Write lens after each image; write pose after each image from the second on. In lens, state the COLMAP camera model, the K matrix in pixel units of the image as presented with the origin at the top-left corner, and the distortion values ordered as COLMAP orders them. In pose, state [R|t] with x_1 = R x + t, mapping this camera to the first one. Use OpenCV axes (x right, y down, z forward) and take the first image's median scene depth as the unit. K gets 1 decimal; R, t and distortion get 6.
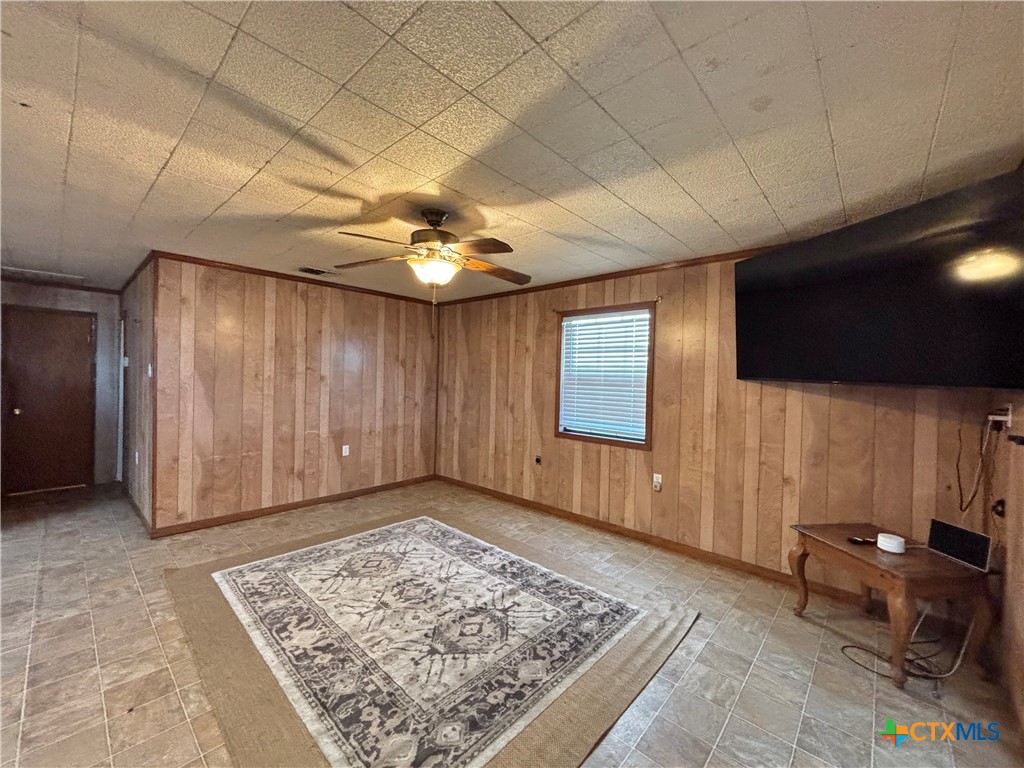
lens RADIAL K [[409.4, 0, 511.3], [0, 409.4, 380.8], [0, 0, 1]] dist [-0.002431, 0.000896]
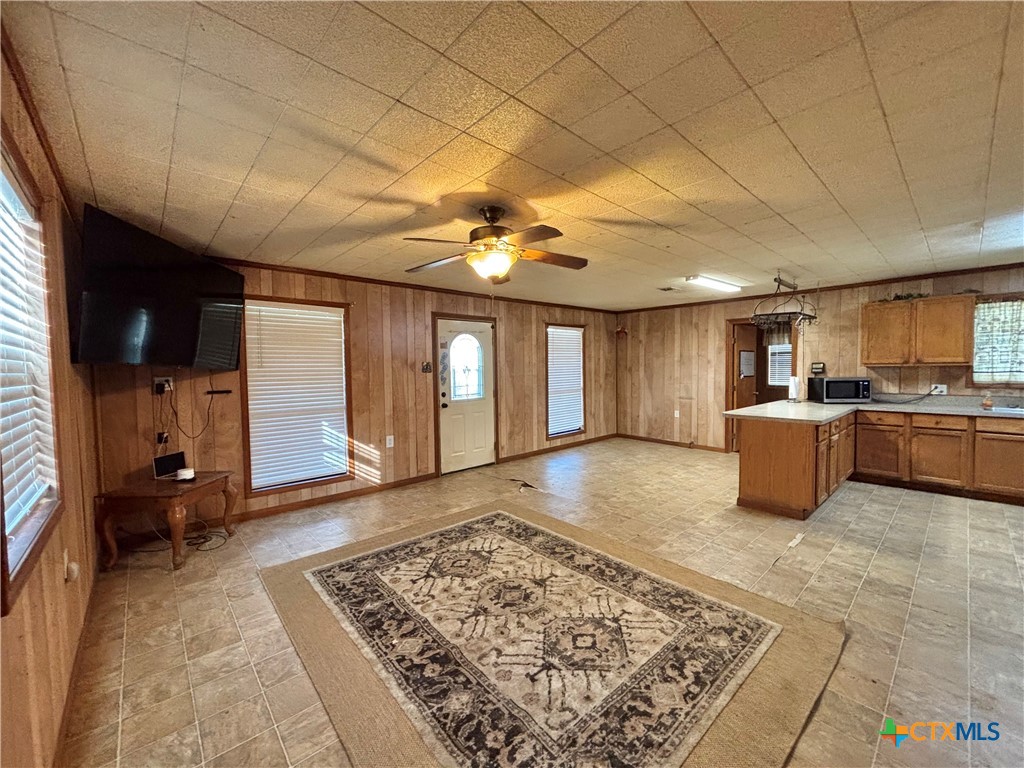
lens RADIAL K [[409.4, 0, 513.0], [0, 409.4, 385.8], [0, 0, 1]] dist [-0.002431, 0.000896]
pose [[-0.995383, -0.016452, 0.094566, -0.316969], [-0.010907, 0.998207, 0.058860, -0.017131], [-0.095365, 0.057557, -0.993777, 1.897657]]
